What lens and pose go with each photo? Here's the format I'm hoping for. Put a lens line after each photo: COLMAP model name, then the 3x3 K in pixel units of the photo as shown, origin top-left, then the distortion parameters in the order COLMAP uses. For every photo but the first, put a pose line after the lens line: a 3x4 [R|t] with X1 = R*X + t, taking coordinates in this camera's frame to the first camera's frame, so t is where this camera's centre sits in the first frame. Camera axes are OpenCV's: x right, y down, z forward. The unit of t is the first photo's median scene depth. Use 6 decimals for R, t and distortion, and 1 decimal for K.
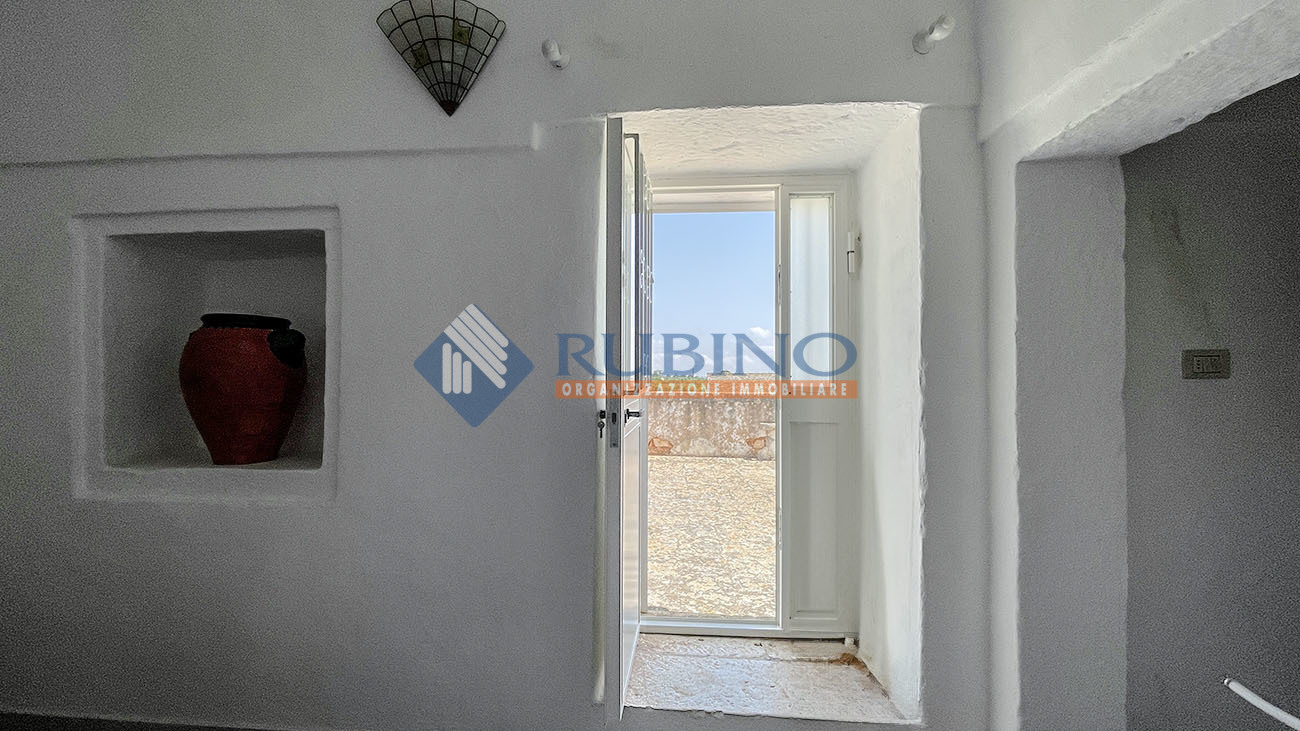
lens RADIAL K [[532.5, 0, 649.3], [0, 532.5, 370.1], [0, 0, 1]] dist [-0.003353, 0.001631]
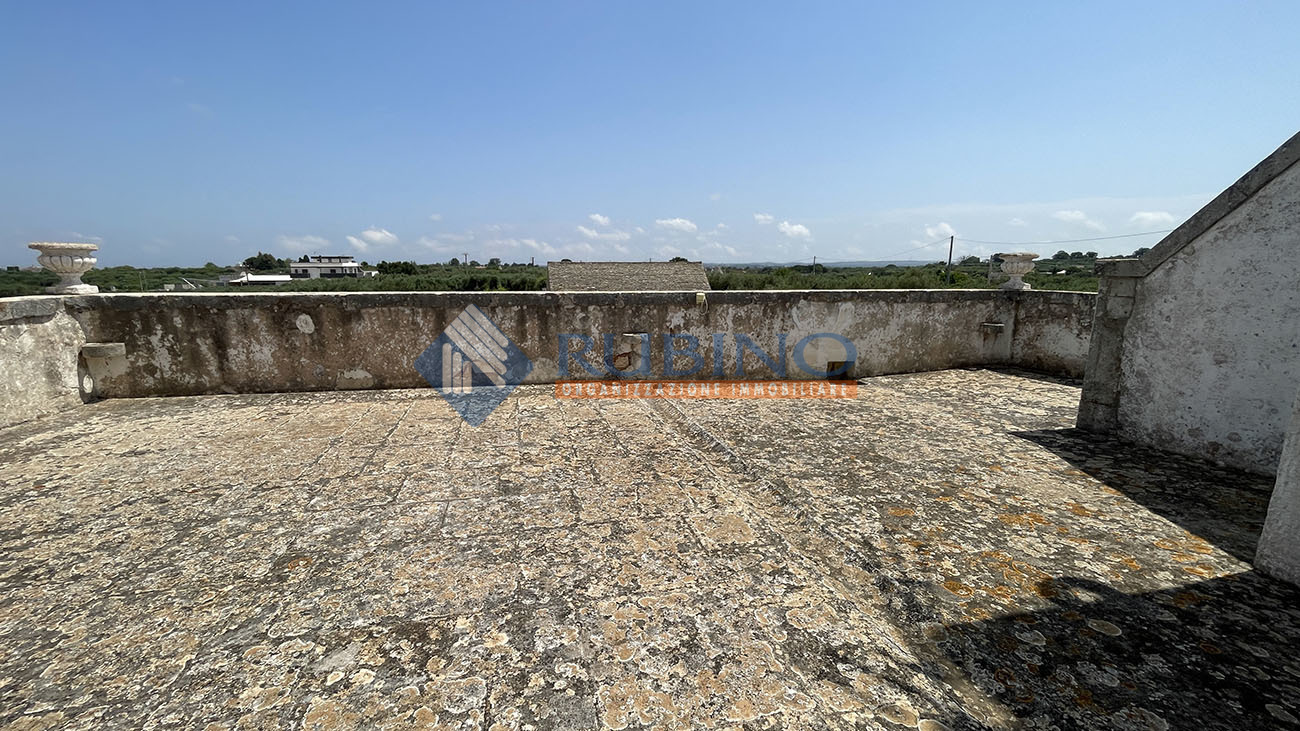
lens RADIAL K [[532.5, 0, 646.8], [0, 532.5, 365.9], [0, 0, 1]] dist [-0.003353, 0.001631]
pose [[0.958761, -0.051393, 0.279527, 0.033026], [-0.004808, 0.980441, 0.196753, -0.001418], [-0.284171, -0.189984, 0.939762, 0.299821]]
